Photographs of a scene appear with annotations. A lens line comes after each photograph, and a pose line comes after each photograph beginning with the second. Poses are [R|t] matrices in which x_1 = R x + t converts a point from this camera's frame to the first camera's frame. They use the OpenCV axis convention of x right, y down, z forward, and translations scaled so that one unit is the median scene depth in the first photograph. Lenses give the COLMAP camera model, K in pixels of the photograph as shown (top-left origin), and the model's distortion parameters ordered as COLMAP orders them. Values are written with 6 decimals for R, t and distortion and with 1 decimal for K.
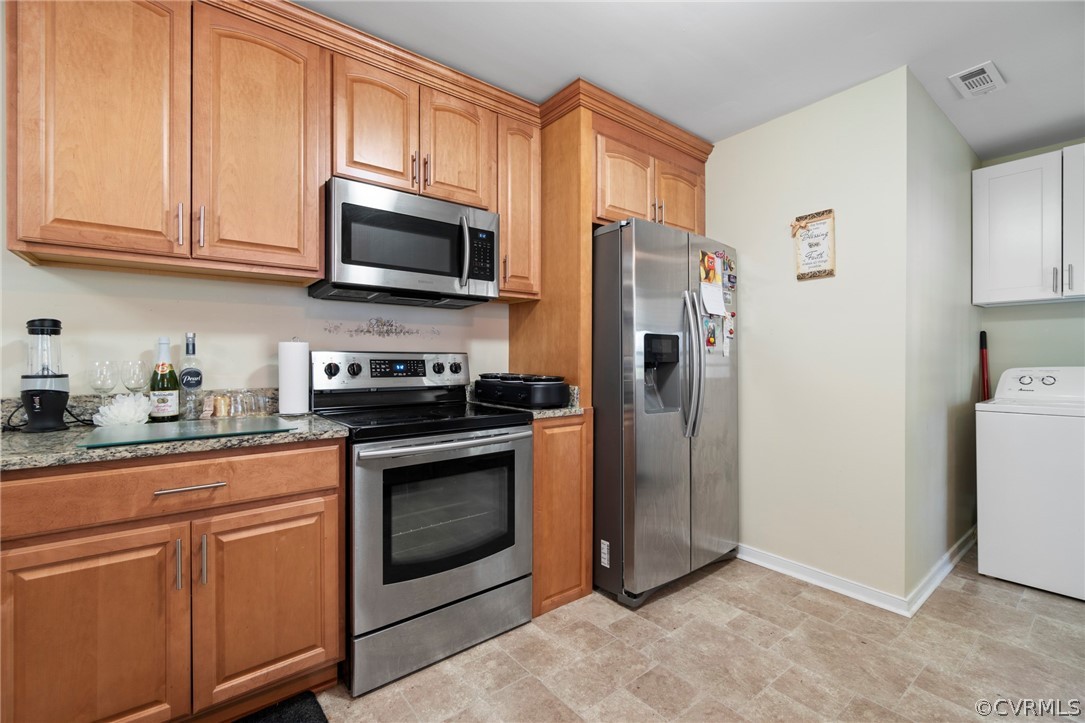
lens RADIAL K [[468.9, 0, 540.3], [0, 468.9, 359.2], [0, 0, 1]] dist [-0.008927, 0.002386]
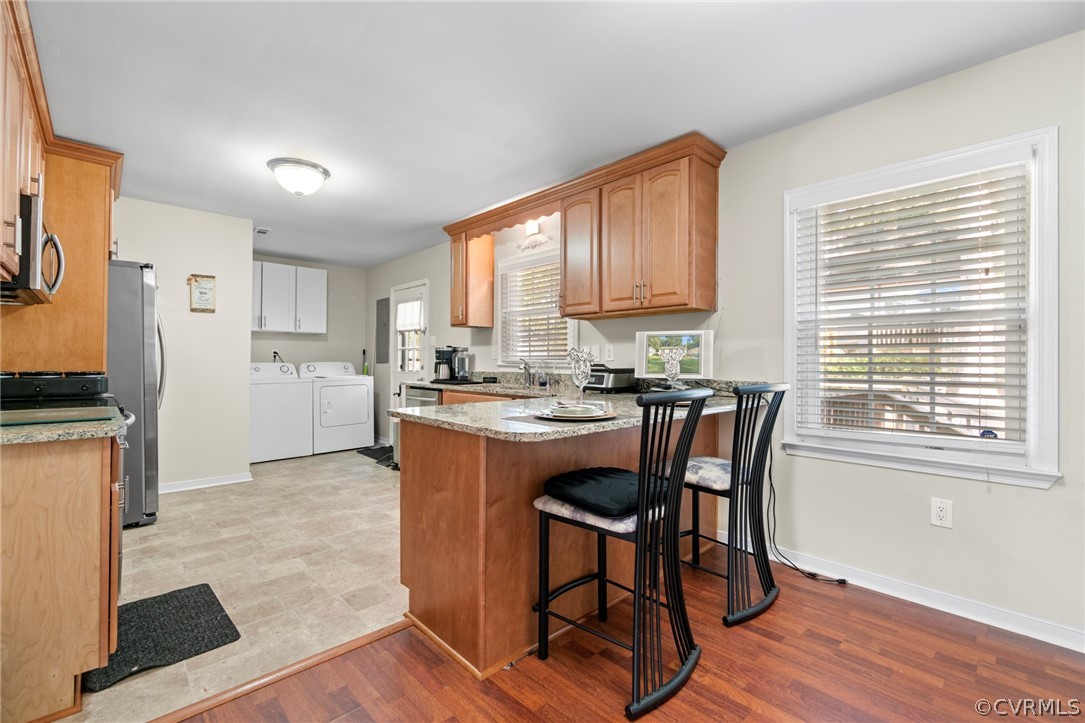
lens RADIAL K [[468.9, 0, 530.2], [0, 468.9, 354.4], [0, 0, 1]] dist [-0.008927, 0.002386]
pose [[-0.077347, 0.013908, 0.996907, -1.424643], [-0.004110, 0.999890, -0.014268, 0.004975], [-0.996996, -0.005201, -0.077281, -0.094363]]
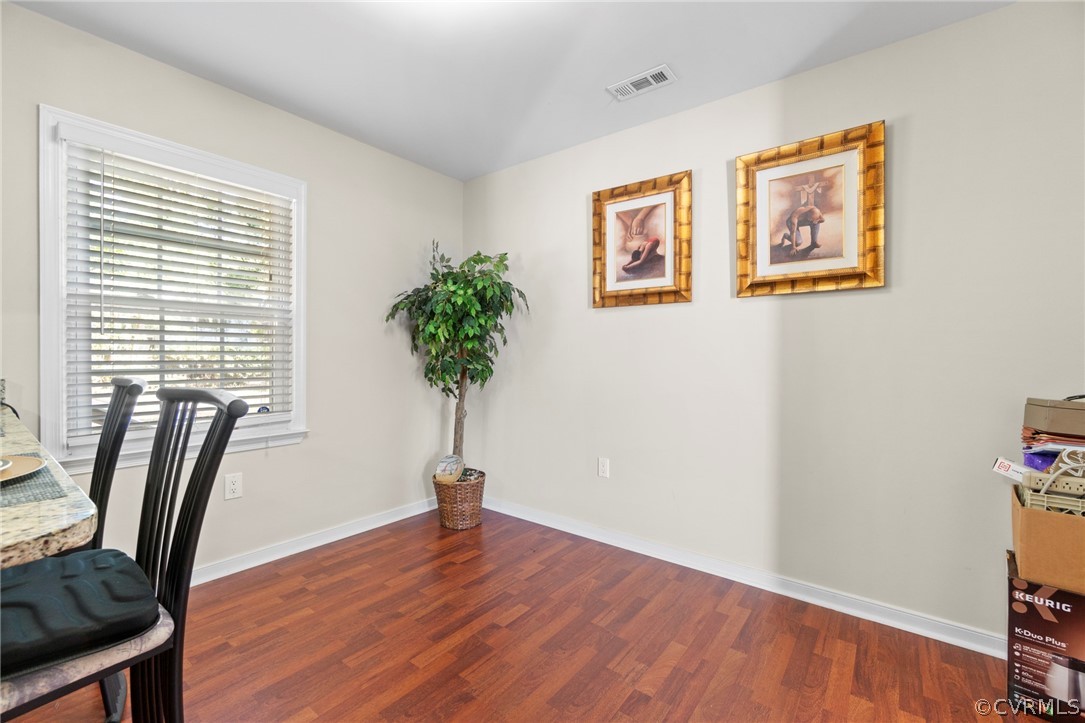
lens RADIAL K [[468.9, 0, 536.7], [0, 468.9, 358.5], [0, 0, 1]] dist [-0.008927, 0.002386]
pose [[-0.969990, -0.007122, -0.243040, -0.917558], [-0.008981, 0.999938, 0.006541, 0.008632], [0.242978, 0.008528, -0.969994, 0.201979]]
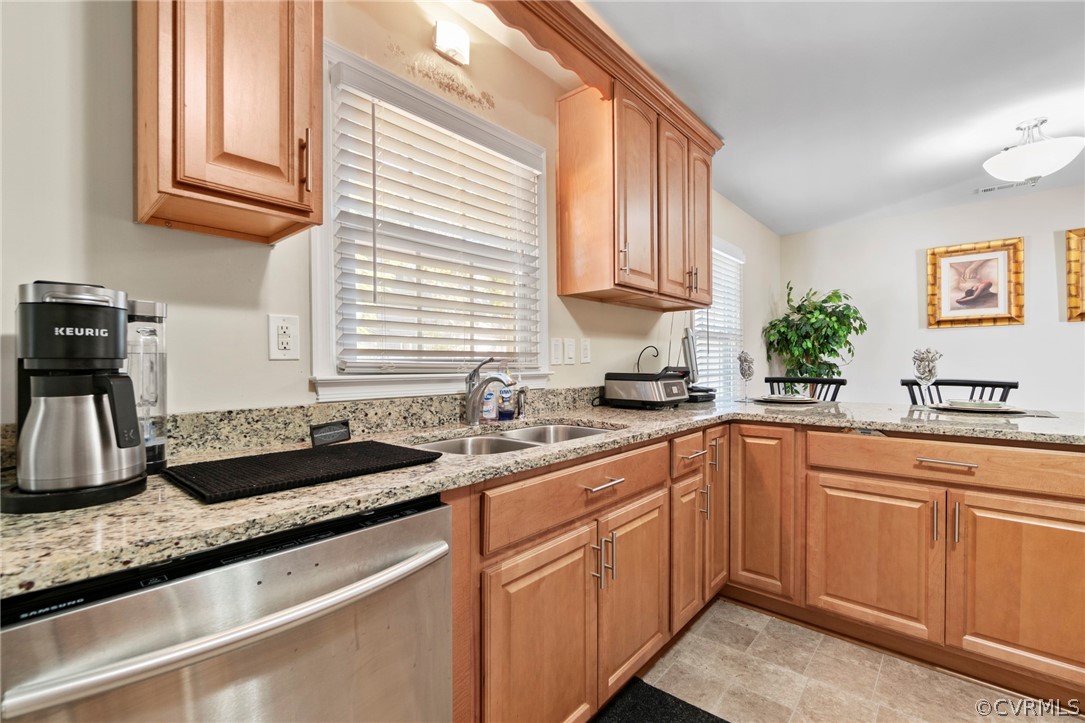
lens RADIAL K [[468.9, 0, 548.9], [0, 468.9, 366.9], [0, 0, 1]] dist [-0.008927, 0.002386]
pose [[-0.984889, 0.009348, -0.172932, 0.520549], [0.007903, 0.999928, 0.009042, 0.000865], [0.173004, 0.007538, -0.984892, 0.586339]]
